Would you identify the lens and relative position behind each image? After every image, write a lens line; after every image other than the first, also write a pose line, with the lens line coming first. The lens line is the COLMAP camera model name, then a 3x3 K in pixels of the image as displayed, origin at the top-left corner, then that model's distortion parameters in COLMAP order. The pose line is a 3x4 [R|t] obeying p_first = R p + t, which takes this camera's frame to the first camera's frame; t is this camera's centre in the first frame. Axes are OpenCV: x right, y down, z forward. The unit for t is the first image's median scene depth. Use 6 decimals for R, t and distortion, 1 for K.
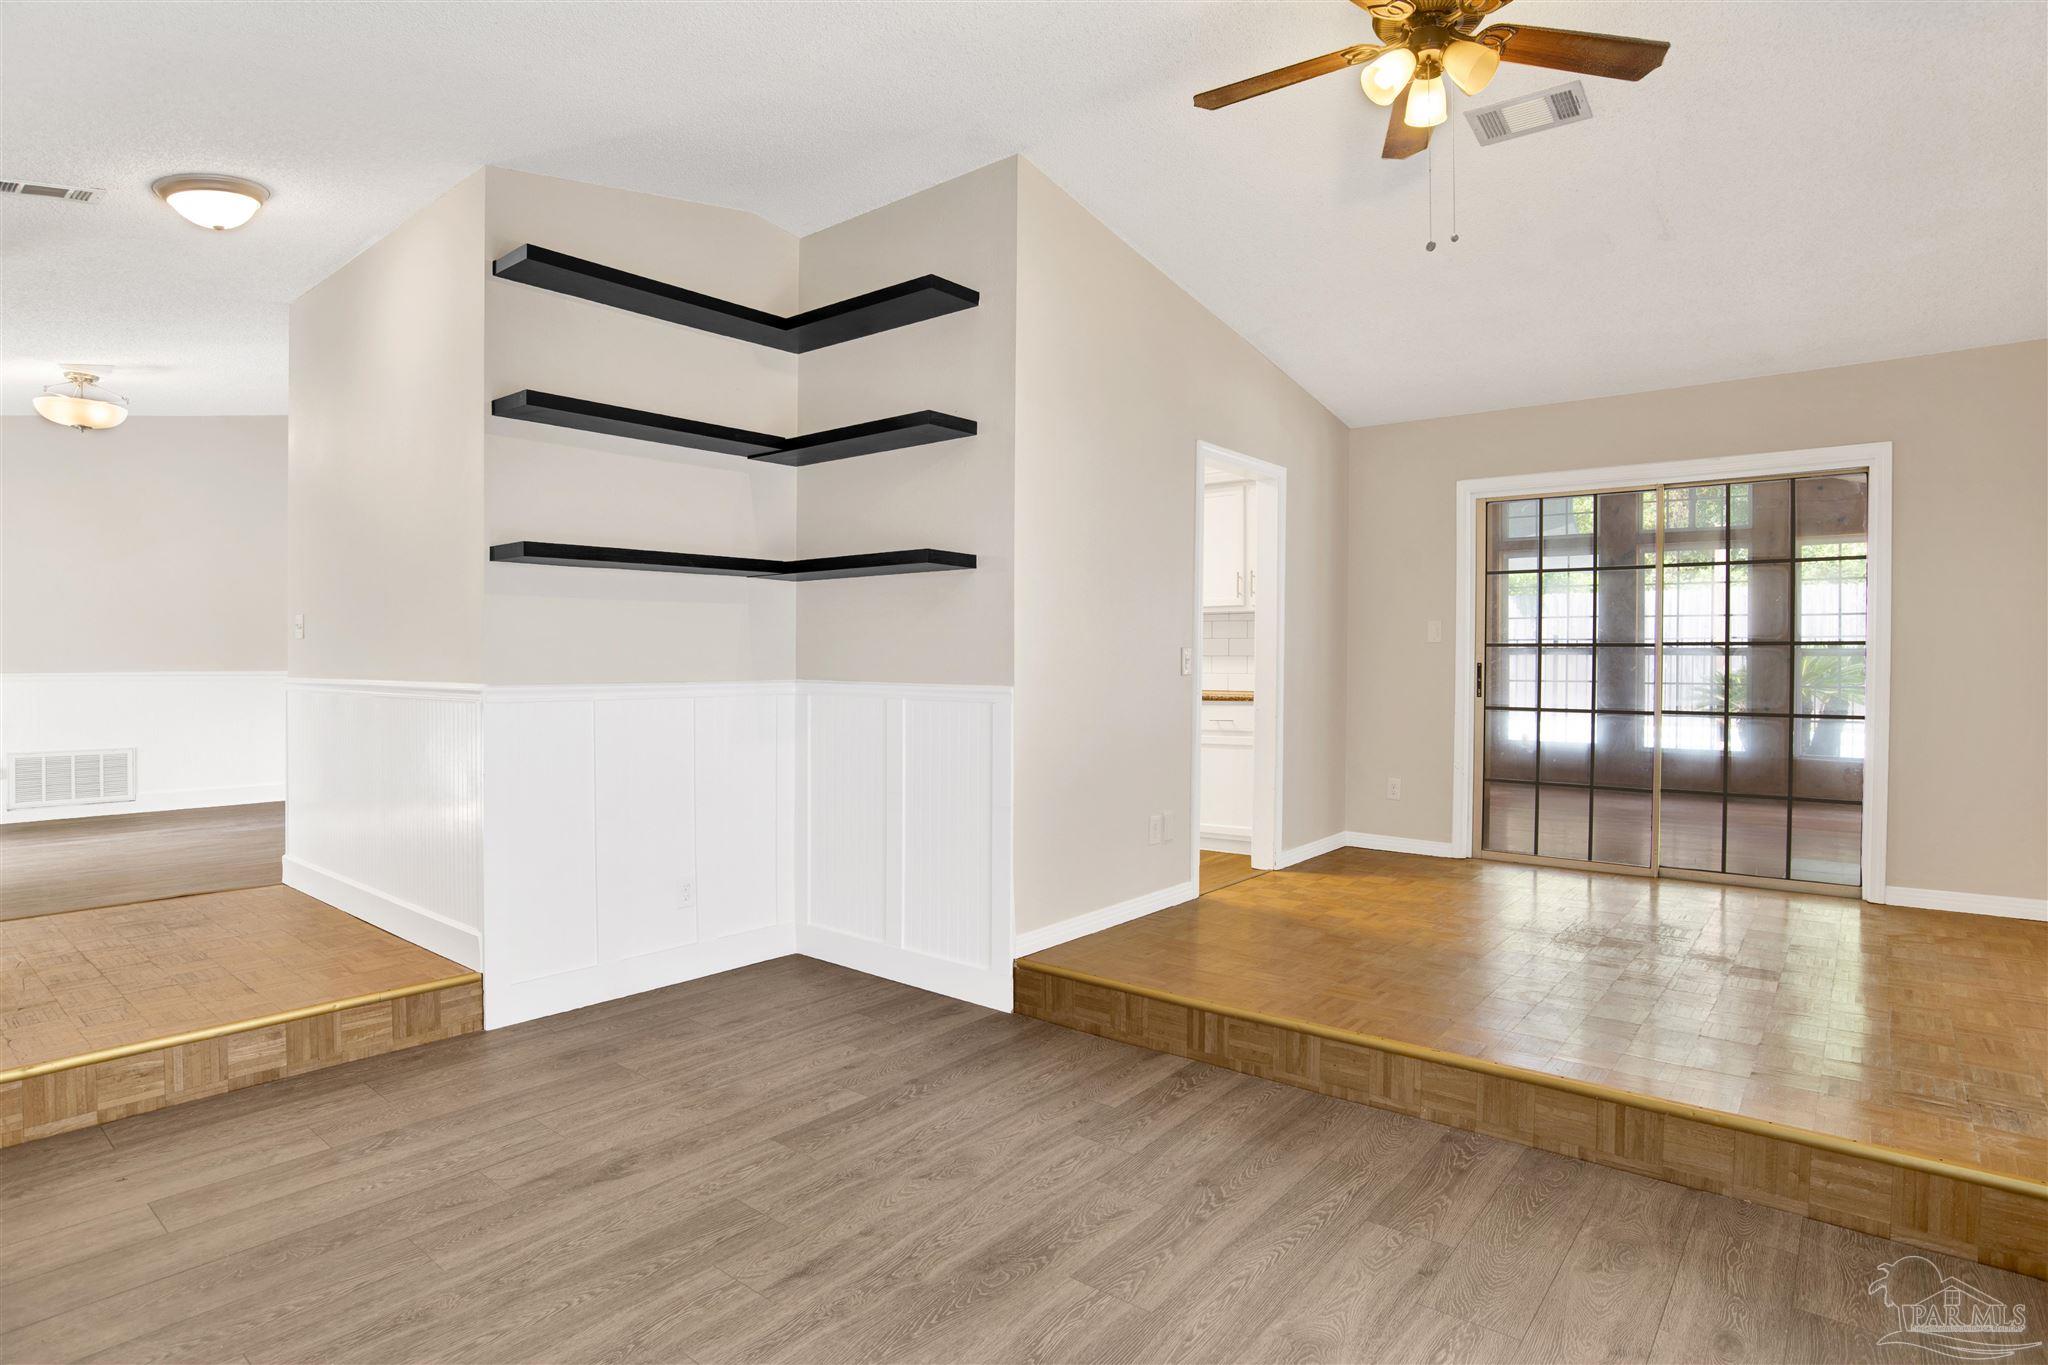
lens RADIAL K [[1069.0, 0, 1044.9], [0, 1069.0, 659.8], [0, 0, 1]] dist [-0.073480, 0.031544]
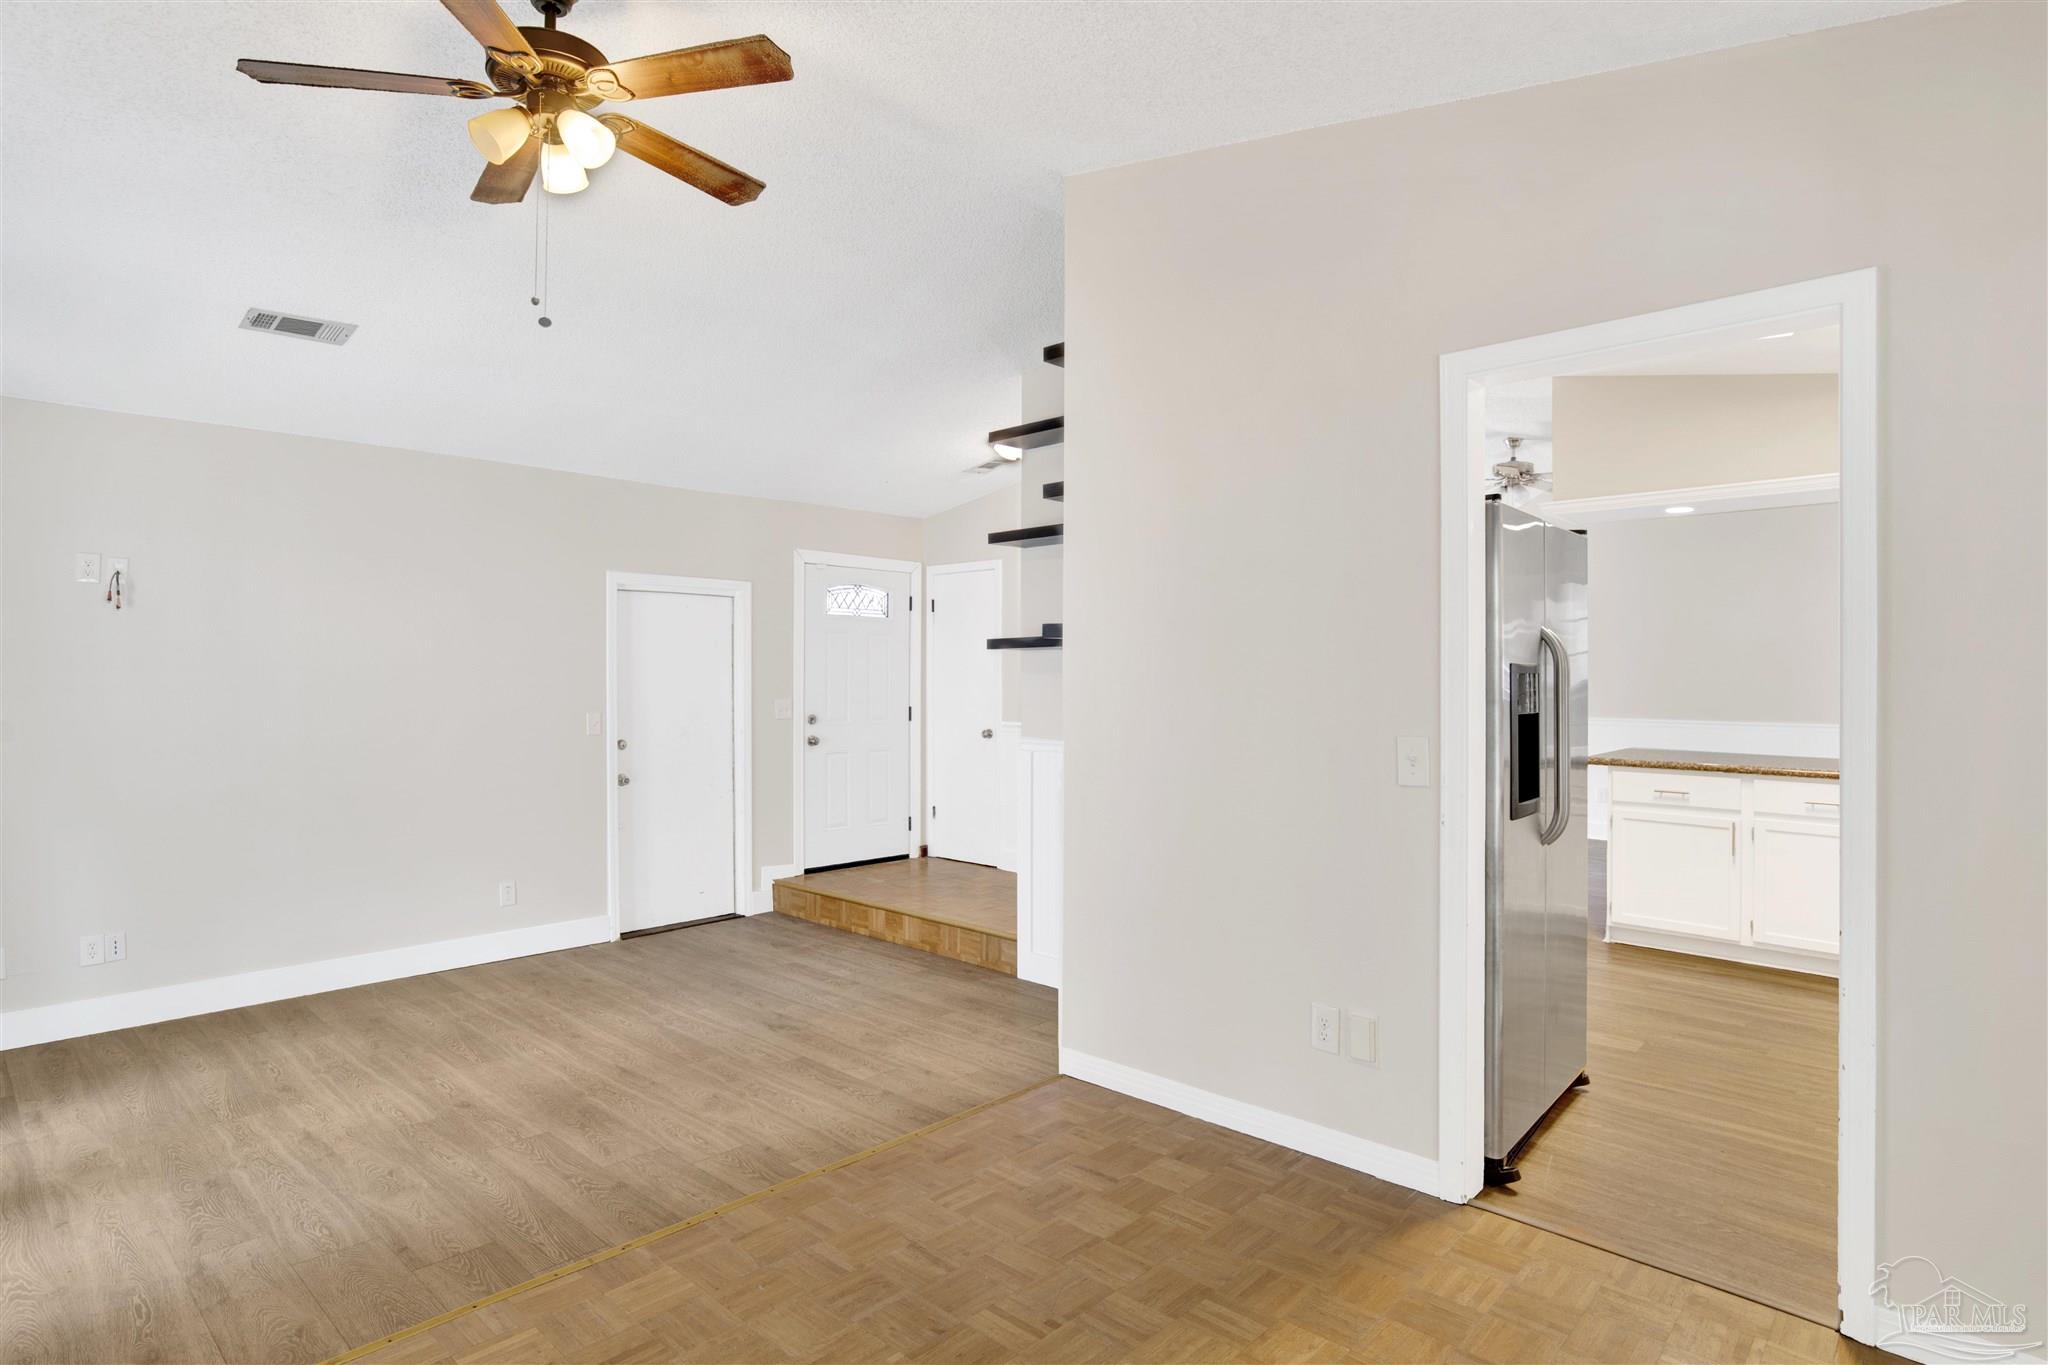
lens RADIAL K [[1068.8, 0, 1033.7], [0, 1068.8, 674.8], [0, 0, 1]] dist [-0.071473, 0.024605]
pose [[-0.052679, -0.008008, -0.998579, 1.104158], [-0.008812, 0.999933, -0.007554, -0.063340], [0.998573, 0.008402, -0.052746, 1.285446]]
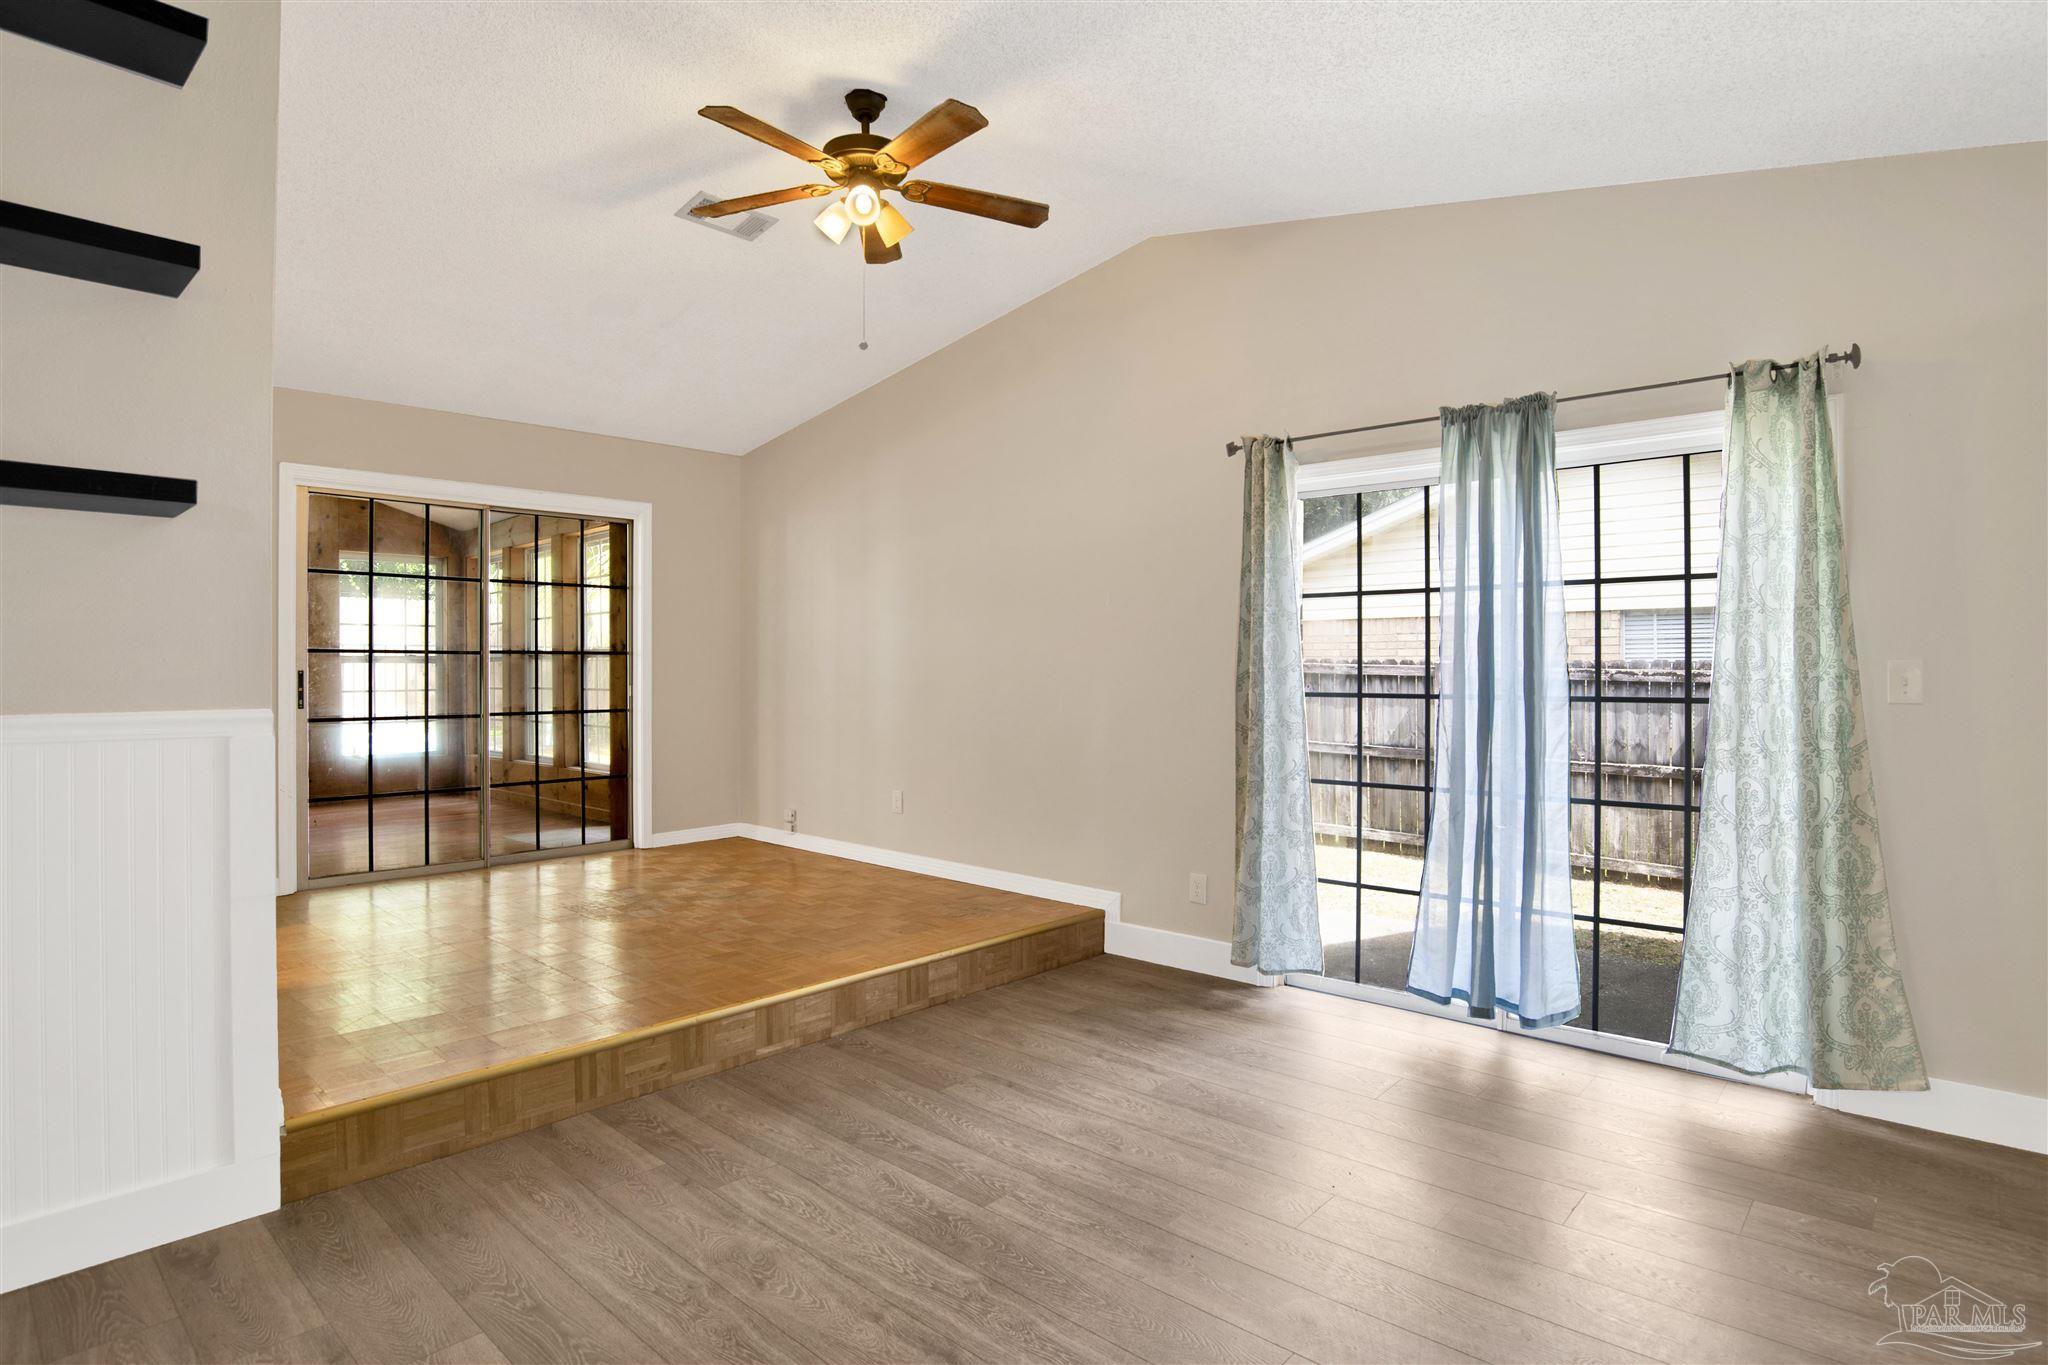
lens RADIAL K [[1068.8, 0, 1033.7], [0, 1068.8, 674.8], [0, 0, 1]] dist [-0.071473, 0.024605]
pose [[0.055321, -0.008577, 0.998432, -0.797432], [-0.000397, 0.999963, 0.008613, -0.002279], [-0.998469, -0.000873, 0.055316, 0.629406]]
